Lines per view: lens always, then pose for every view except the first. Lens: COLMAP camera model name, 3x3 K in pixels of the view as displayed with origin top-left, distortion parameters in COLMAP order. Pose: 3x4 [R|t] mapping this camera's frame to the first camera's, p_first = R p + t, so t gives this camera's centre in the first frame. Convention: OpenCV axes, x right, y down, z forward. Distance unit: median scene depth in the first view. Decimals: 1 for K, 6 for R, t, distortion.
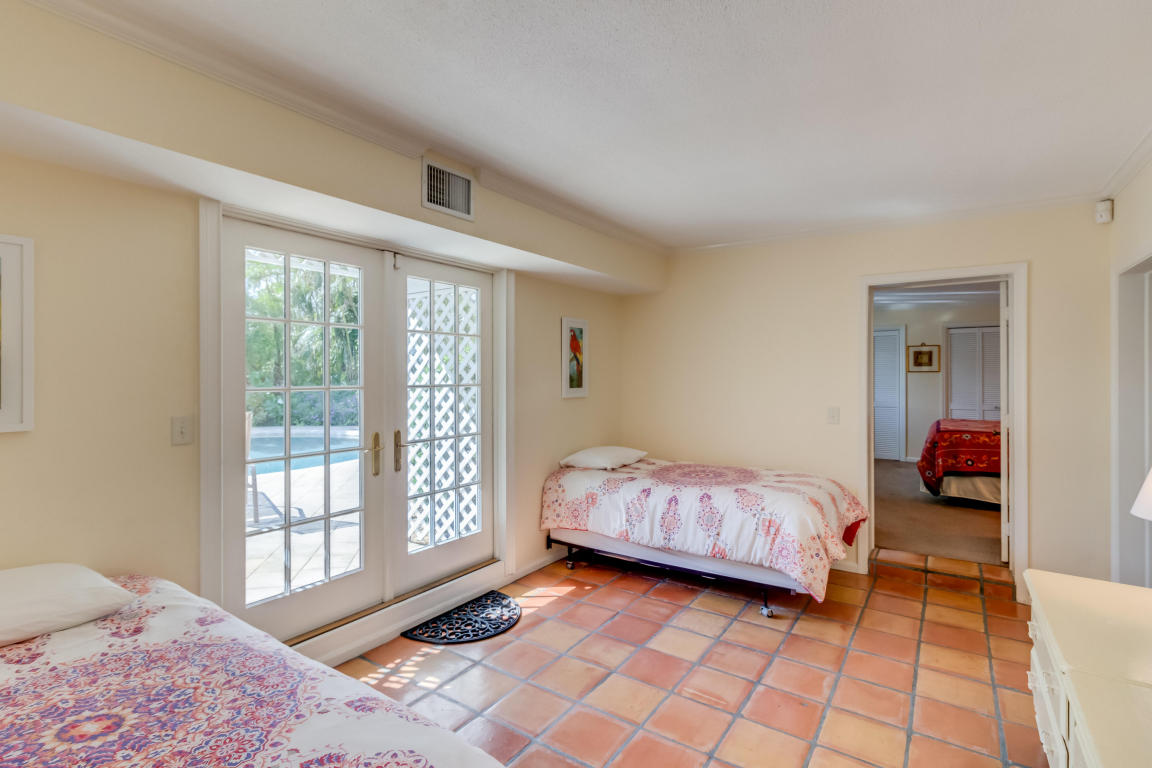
lens RADIAL K [[544.5, 0, 571.8], [0, 544.5, 367.7], [0, 0, 1]] dist [-0.000479, 0.000180]
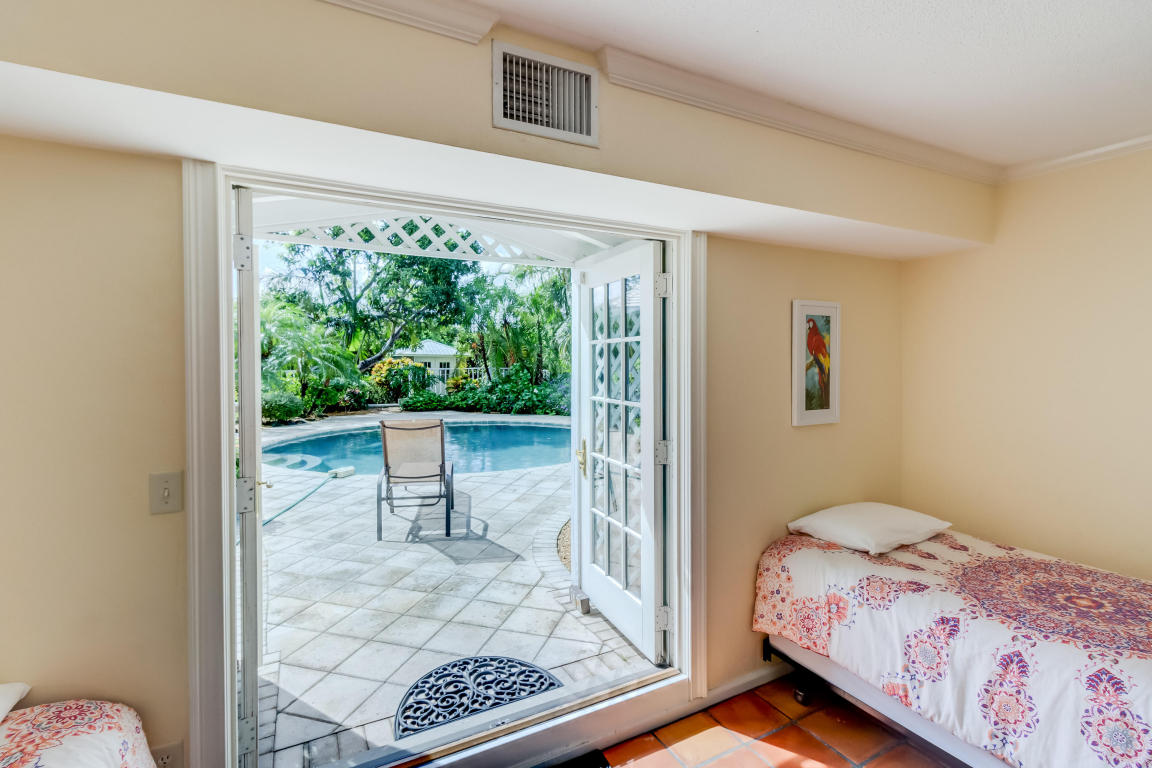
lens RADIAL K [[544.5, 0, 571.8], [0, 544.5, 367.7], [0, 0, 1]] dist [-0.000479, 0.000180]
pose [[0.891744, 0.002779, -0.452532, 0.044264], [0.008262, 0.999715, 0.022420, -0.032043], [0.452465, -0.023732, 0.891466, 0.333697]]
